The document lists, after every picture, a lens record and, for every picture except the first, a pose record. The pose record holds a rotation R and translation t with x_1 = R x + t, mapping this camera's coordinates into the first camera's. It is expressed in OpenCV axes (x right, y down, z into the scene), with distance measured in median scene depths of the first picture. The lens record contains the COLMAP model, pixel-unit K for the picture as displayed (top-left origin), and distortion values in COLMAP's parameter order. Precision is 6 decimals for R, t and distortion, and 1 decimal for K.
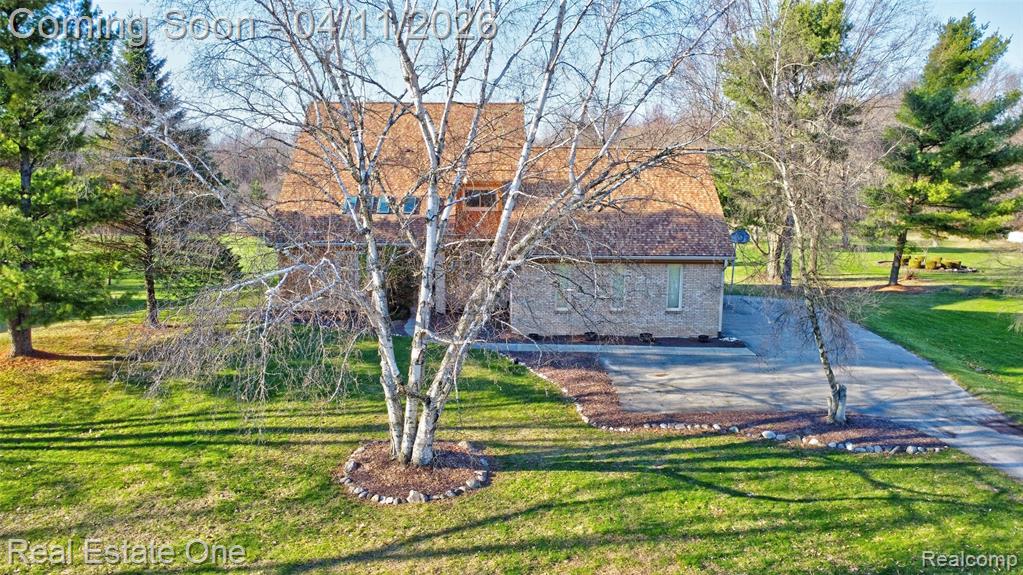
lens RADIAL K [[750.2, 0, 517.1], [0, 750.2, 289.6], [0, 0, 1]] dist [-0.021006, -0.023253]
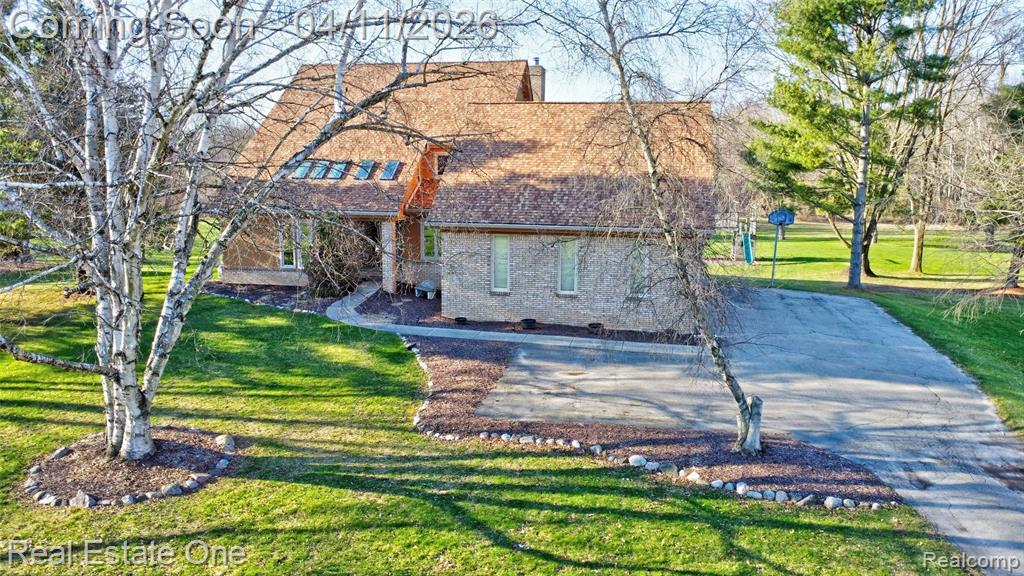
lens RADIAL K [[750.9, 0, 510.0], [0, 750.9, 287.7], [0, 0, 1]] dist [-0.021006, -0.023253]
pose [[0.976839, 0.036468, -0.210846, 0.361120], [-0.036945, 0.999316, 0.001681, 0.032004], [0.210763, 0.006148, 0.977518, 0.272471]]
